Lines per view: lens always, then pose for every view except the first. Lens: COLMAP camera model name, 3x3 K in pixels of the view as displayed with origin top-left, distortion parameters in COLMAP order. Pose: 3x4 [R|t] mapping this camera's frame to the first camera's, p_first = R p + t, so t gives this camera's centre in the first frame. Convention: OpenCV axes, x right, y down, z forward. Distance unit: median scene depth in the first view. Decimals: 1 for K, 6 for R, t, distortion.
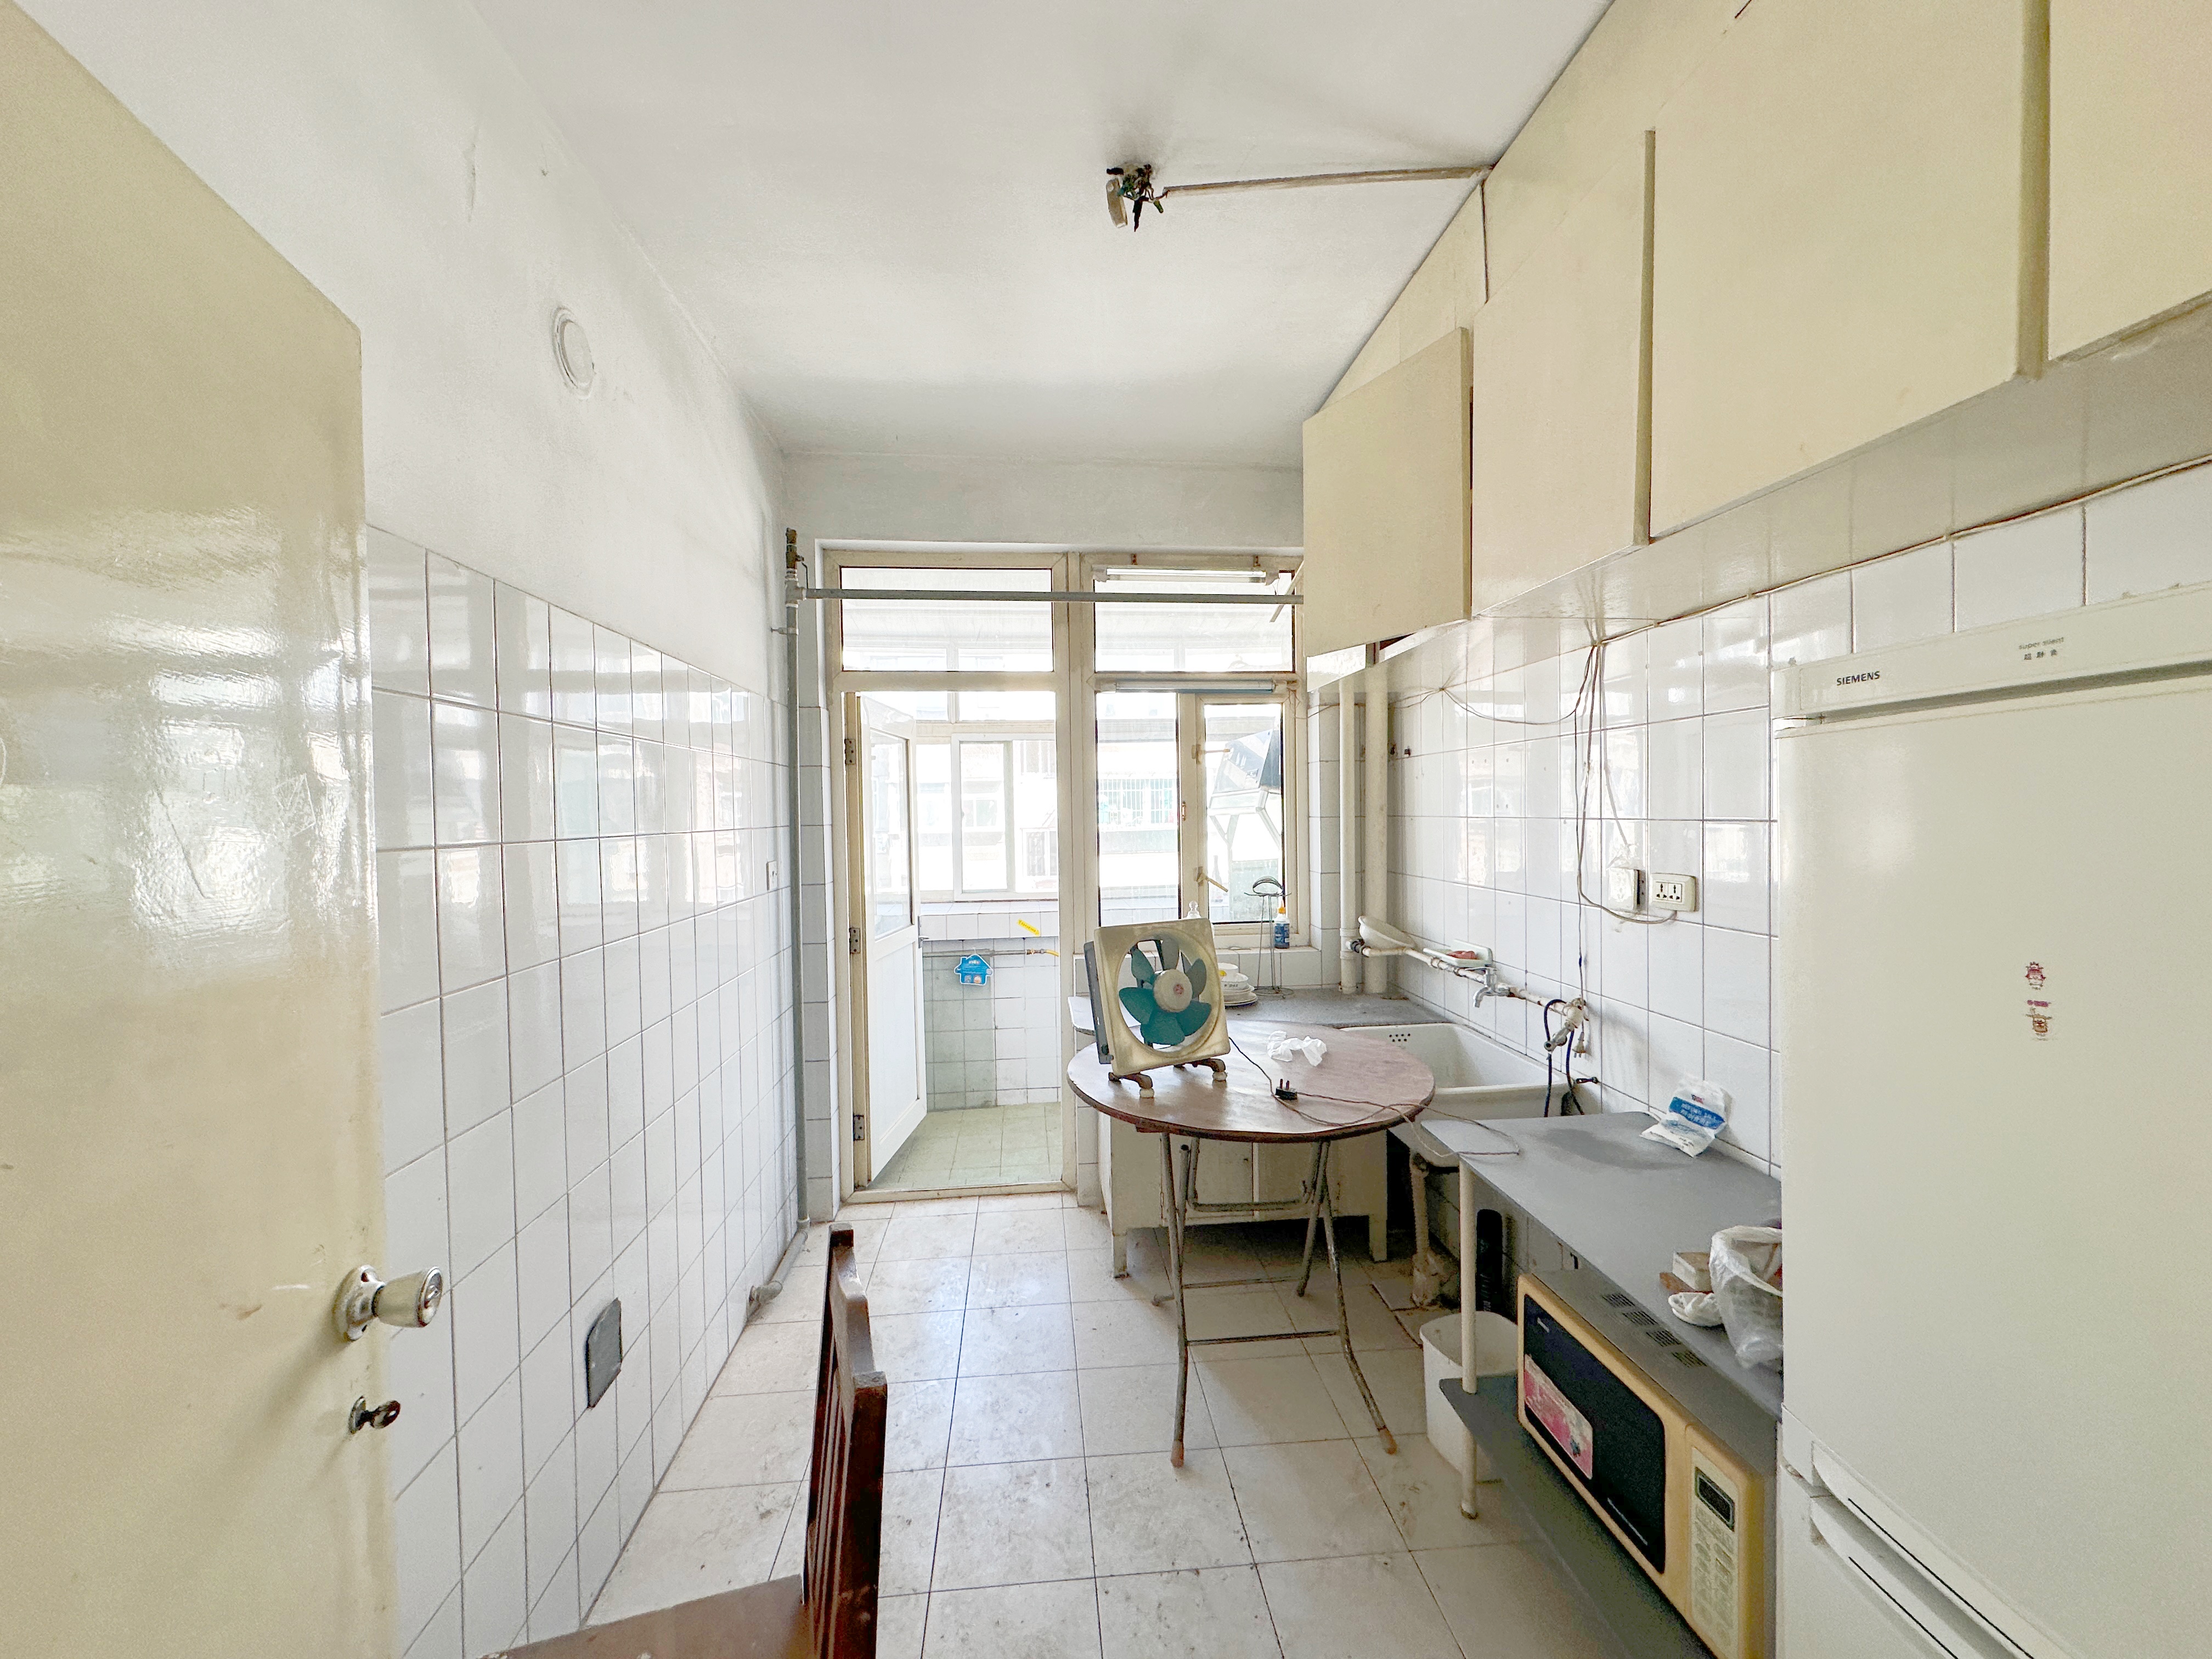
lens RADIAL K [[881.2, 0, 1104.9], [0, 881.2, 832.3], [0, 0, 1]] dist [0.001976, 0.000158]
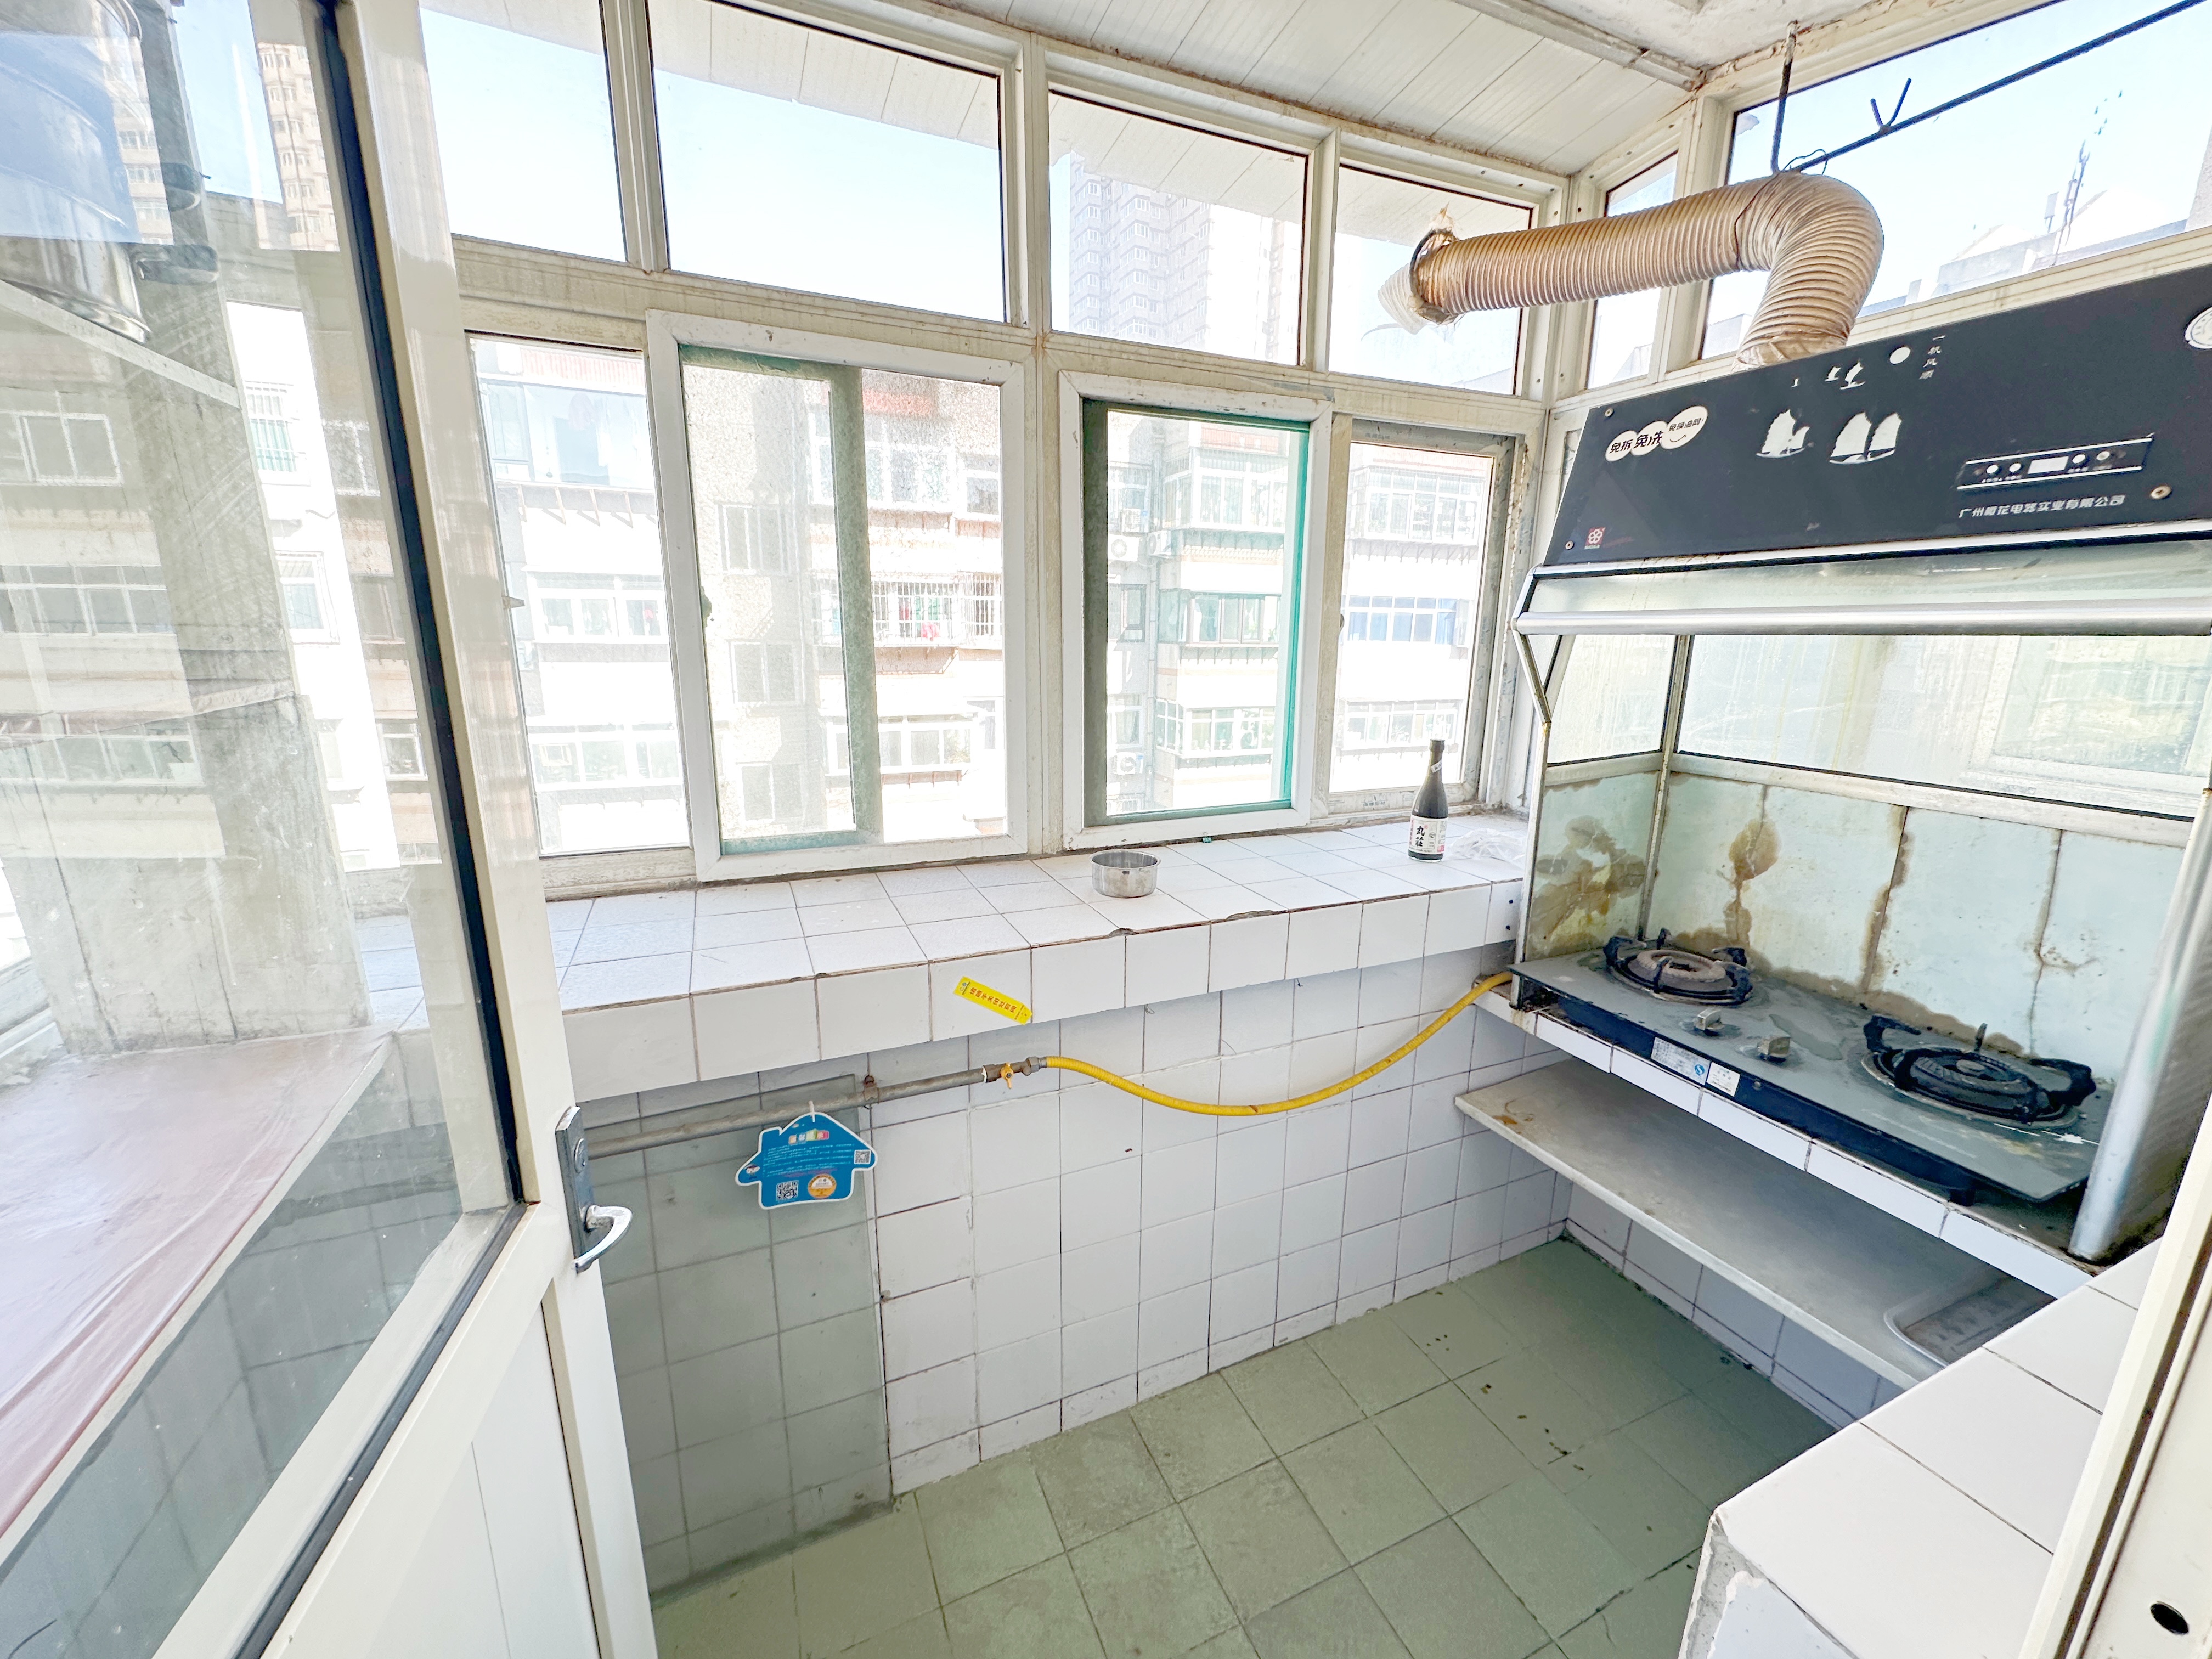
lens RADIAL K [[881.2, 0, 1110.4], [0, 881.2, 828.5], [0, 0, 1]] dist [0.001976, 0.000158]
pose [[0.948296, -0.043909, 0.314334, -0.139634], [-0.019807, 0.980266, 0.196686, -0.008517], [-0.316768, -0.192743, 0.928713, 0.716270]]
